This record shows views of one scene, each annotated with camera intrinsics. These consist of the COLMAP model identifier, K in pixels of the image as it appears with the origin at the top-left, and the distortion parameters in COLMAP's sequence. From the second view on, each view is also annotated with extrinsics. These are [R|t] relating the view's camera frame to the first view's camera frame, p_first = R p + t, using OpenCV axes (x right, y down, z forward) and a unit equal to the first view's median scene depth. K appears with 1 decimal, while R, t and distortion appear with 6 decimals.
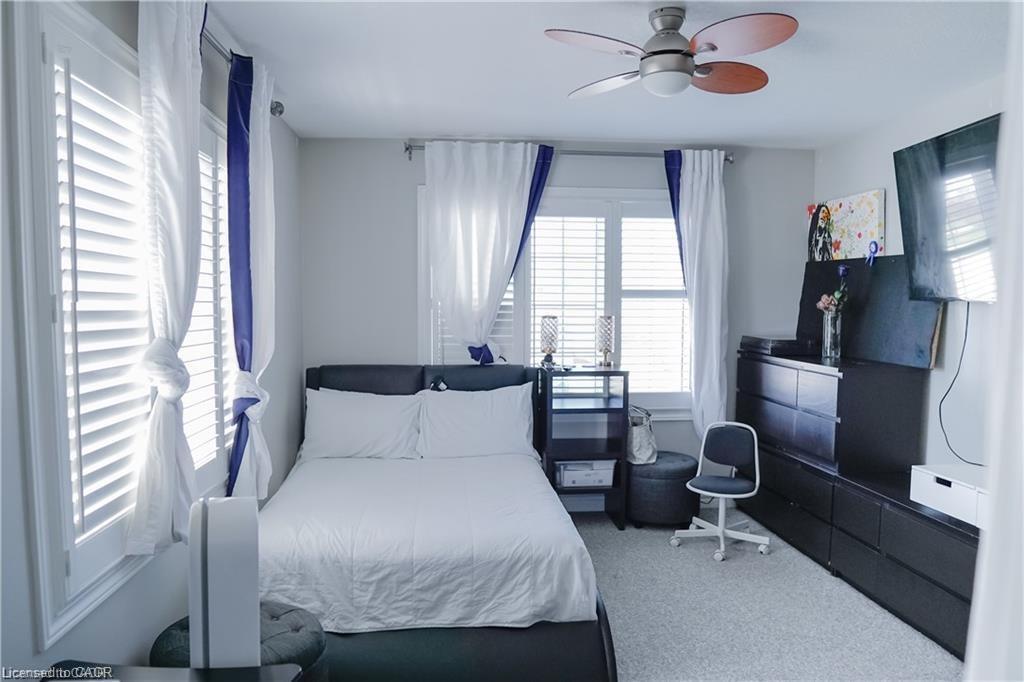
lens RADIAL K [[713.6, 0, 497.6], [0, 713.6, 343.4], [0, 0, 1]] dist [-0.106718, 0.070719]
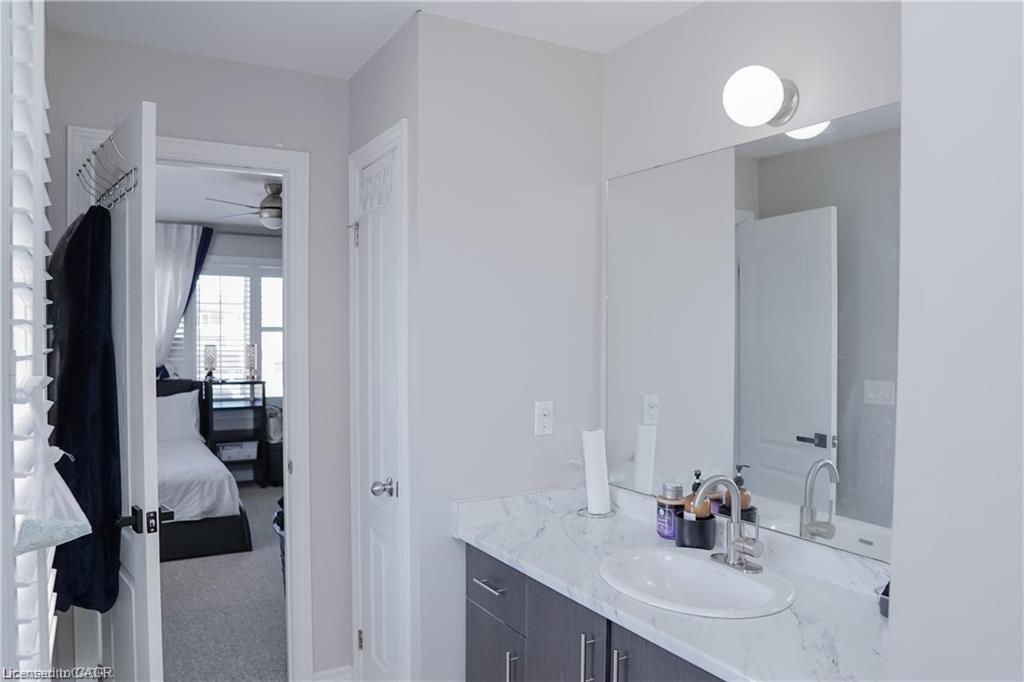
lens RADIAL K [[713.6, 0, 497.6], [0, 713.6, 343.4], [0, 0, 1]] dist [-0.106718, 0.070719]
pose [[0.898728, -0.006937, 0.438452, -0.028761], [0.022559, 0.999282, -0.030431, 0.015401], [-0.437926, 0.037240, 0.898239, -0.544638]]
